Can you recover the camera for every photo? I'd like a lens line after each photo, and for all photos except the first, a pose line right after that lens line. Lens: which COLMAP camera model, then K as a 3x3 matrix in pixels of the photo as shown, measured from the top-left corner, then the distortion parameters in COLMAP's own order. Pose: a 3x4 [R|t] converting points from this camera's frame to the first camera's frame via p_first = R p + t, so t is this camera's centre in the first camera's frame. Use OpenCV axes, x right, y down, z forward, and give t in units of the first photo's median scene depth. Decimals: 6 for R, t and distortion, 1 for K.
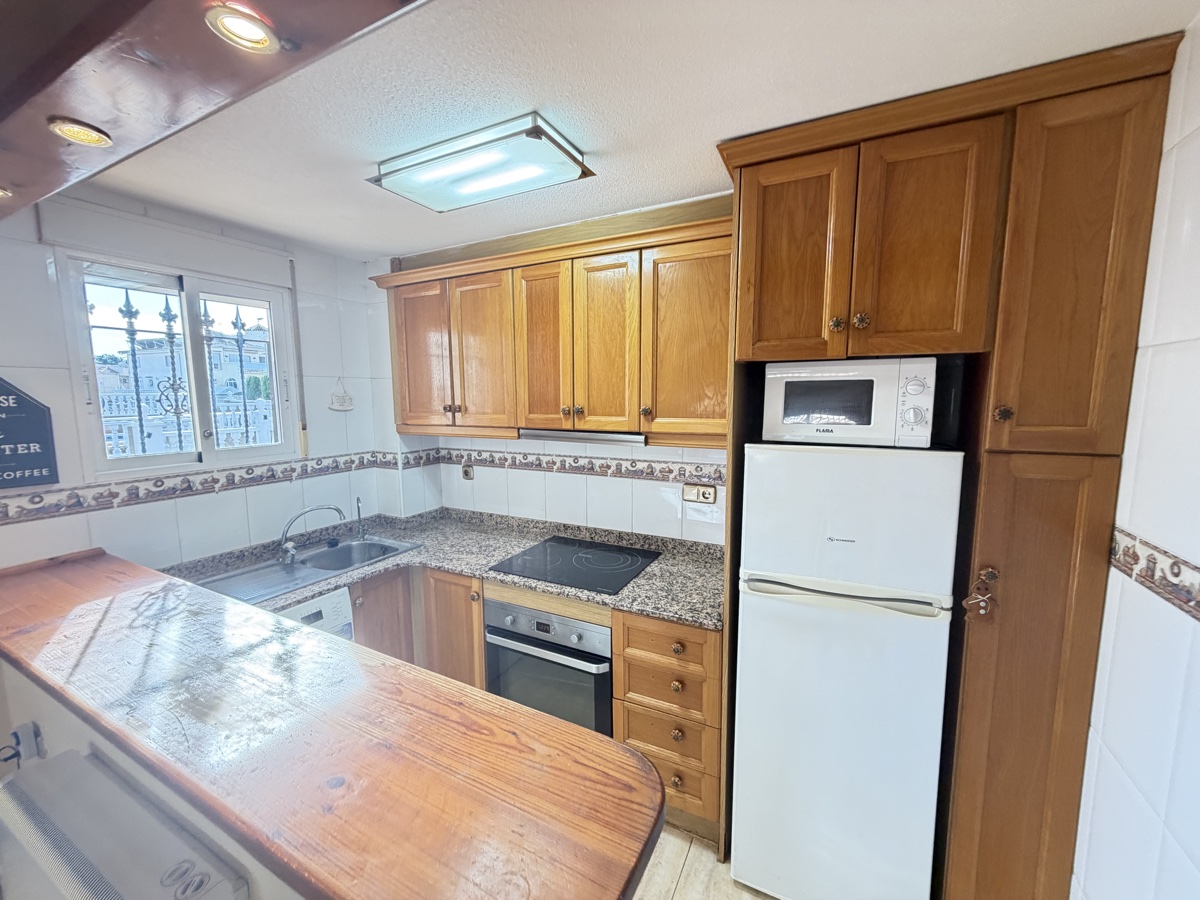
lens RADIAL K [[477.2, 0, 598.1], [0, 477.2, 451.9], [0, 0, 1]] dist [-0.000289, -0.000095]
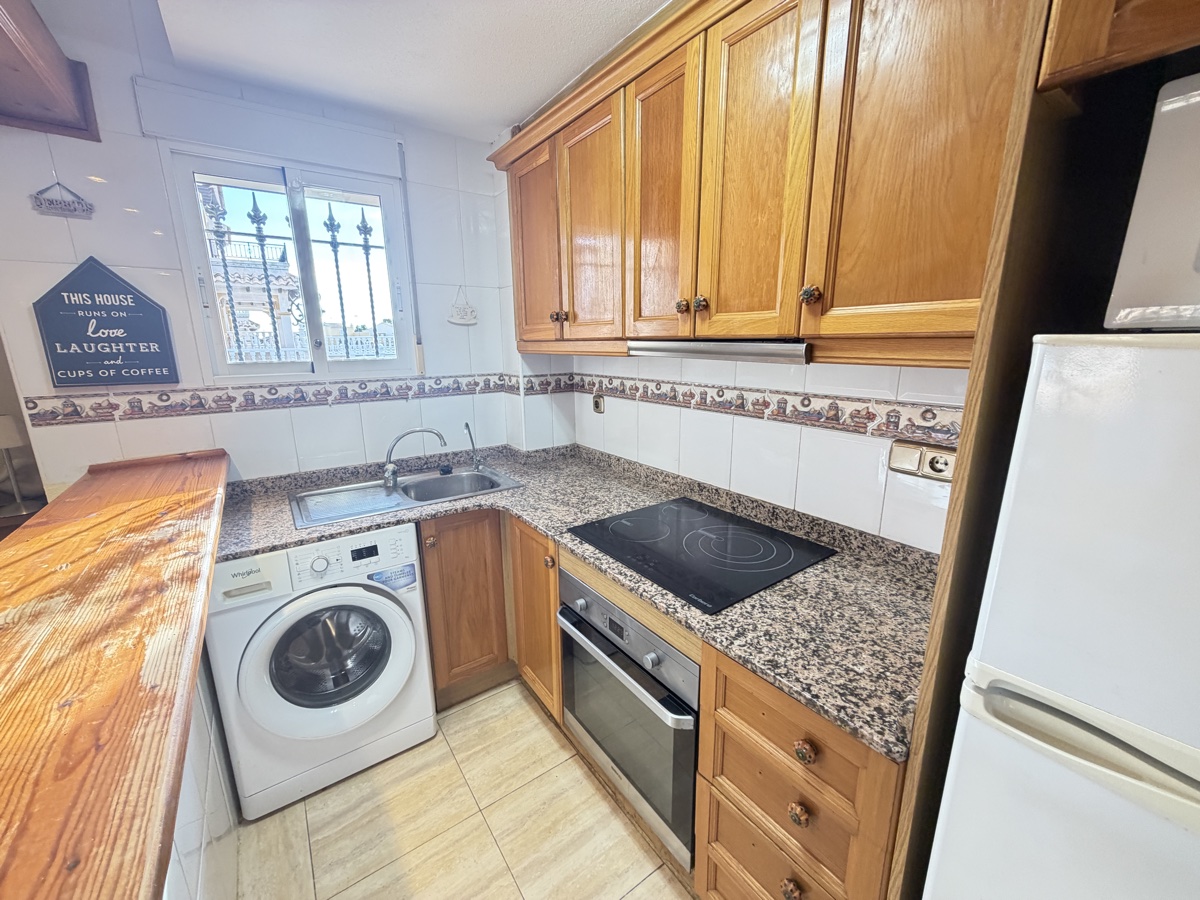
lens RADIAL K [[477.2, 0, 598.1], [0, 477.2, 451.9], [0, 0, 1]] dist [-0.000289, -0.000095]
pose [[0.888857, 0.101254, -0.446856, 0.128767], [-0.049468, 0.990783, 0.126106, 0.028477], [0.455506, -0.089986, 0.885673, 0.365693]]
